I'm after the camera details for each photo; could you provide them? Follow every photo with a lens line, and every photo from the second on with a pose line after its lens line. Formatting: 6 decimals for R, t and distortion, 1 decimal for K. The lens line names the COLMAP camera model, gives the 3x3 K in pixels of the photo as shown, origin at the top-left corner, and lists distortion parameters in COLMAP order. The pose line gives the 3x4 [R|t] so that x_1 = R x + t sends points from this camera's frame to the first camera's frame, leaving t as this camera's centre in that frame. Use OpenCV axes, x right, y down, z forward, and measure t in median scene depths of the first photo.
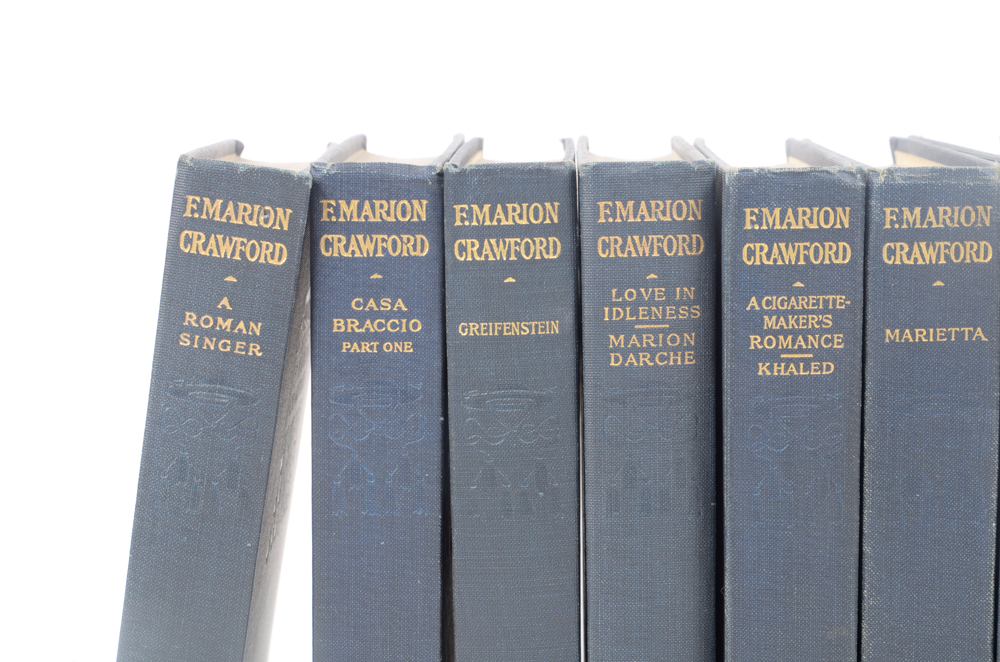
lens RADIAL K [[2159.1, 0, 500.0], [0, 2159.1, 331.0], [0, 0, 1]] dist [0.000336, 0.291210]
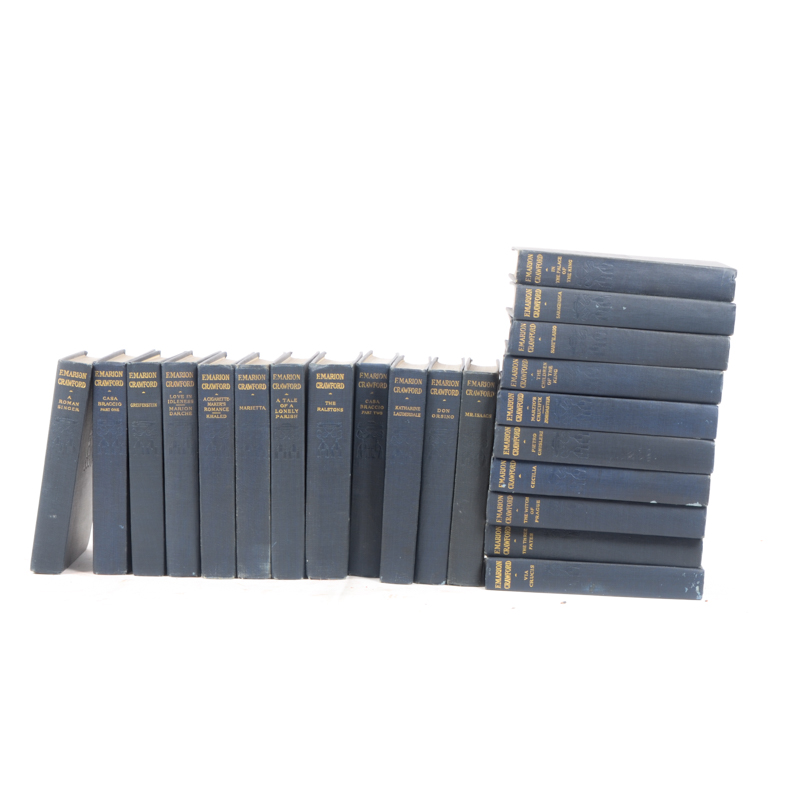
lens RADIAL K [[2120.5, 0, 400.0], [0, 2120.5, 400.0], [0, 0, 1]] dist [-0.010640, 0.358270]
pose [[0.998325, 0.012053, -0.056590, 0.676115], [-0.014076, 0.999271, -0.035494, 0.117731], [0.056121, 0.036231, 0.997766, -2.747426]]
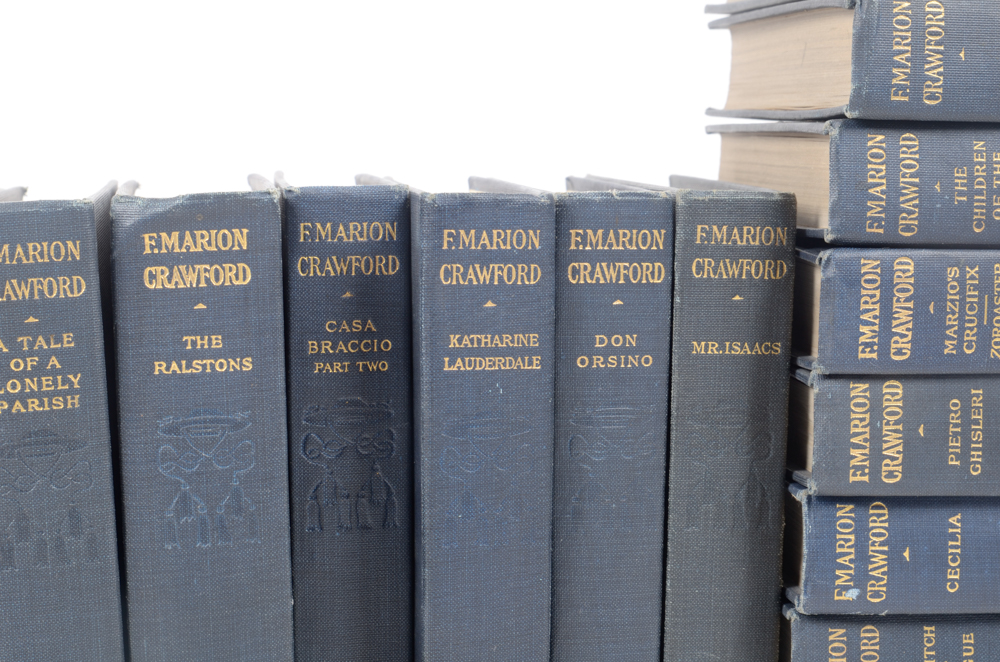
lens RADIAL K [[2159.1, 0, 500.0], [0, 2159.1, 331.0], [0, 0, 1]] dist [0.000336, 0.291210]
pose [[0.989654, -0.057547, 0.131427, 0.344980], [0.062403, 0.997501, -0.033135, 0.028716], [-0.129192, 0.040994, 0.990772, -0.023837]]
